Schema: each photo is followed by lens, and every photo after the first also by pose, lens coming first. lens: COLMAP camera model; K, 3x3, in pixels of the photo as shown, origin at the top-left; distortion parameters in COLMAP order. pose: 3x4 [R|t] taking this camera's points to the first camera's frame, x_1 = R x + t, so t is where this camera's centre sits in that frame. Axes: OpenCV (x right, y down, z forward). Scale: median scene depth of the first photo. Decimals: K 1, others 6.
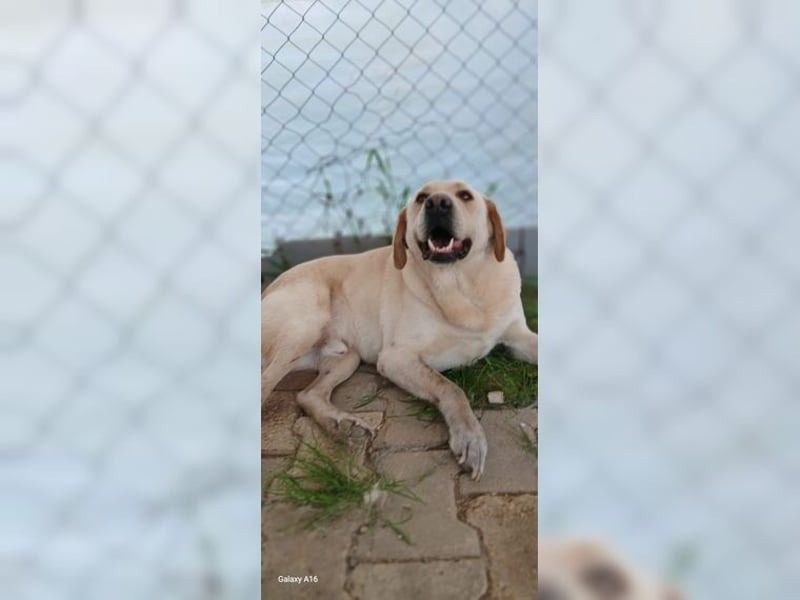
lens RADIAL K [[435.0, 0, 394.1], [0, 435.0, 292.1], [0, 0, 1]] dist [-0.012383, -0.028742]
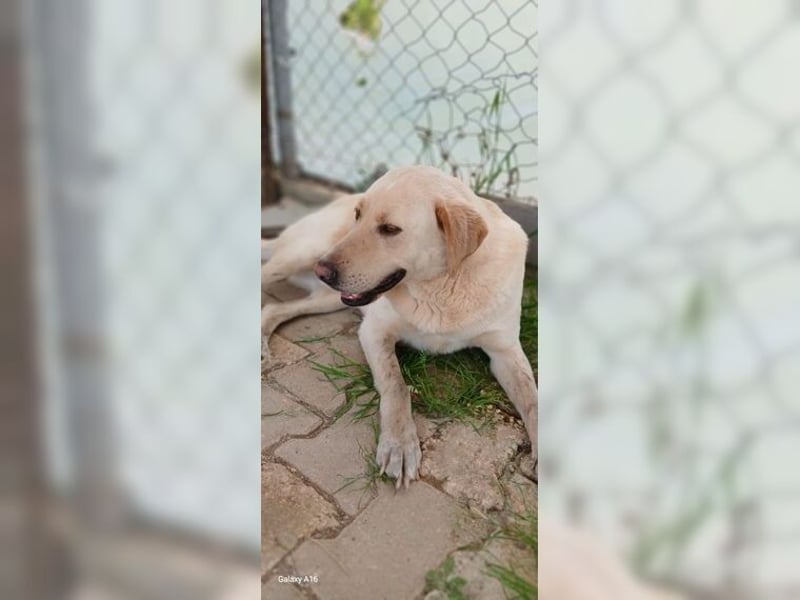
lens RADIAL K [[435.0, 0, 394.5], [0, 435.0, 294.1], [0, 0, 1]] dist [-0.012383, -0.028742]
pose [[0.830459, 0.378213, -0.409014, 0.479080], [-0.317813, 0.924663, 0.209745, -0.115324], [0.457528, -0.044194, 0.888096, 0.201223]]
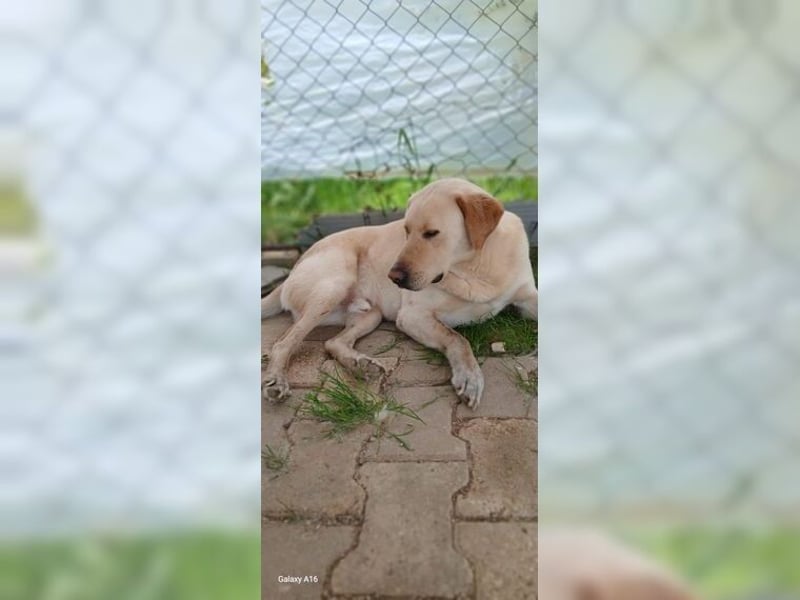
lens RADIAL K [[435.0, 0, 392.9], [0, 435.0, 291.7], [0, 0, 1]] dist [-0.012383, -0.028742]
pose [[0.995312, 0.011301, -0.096055, 0.066705], [-0.008370, 0.999489, 0.030860, 0.065452], [0.096355, -0.029911, 0.994897, -0.131962]]
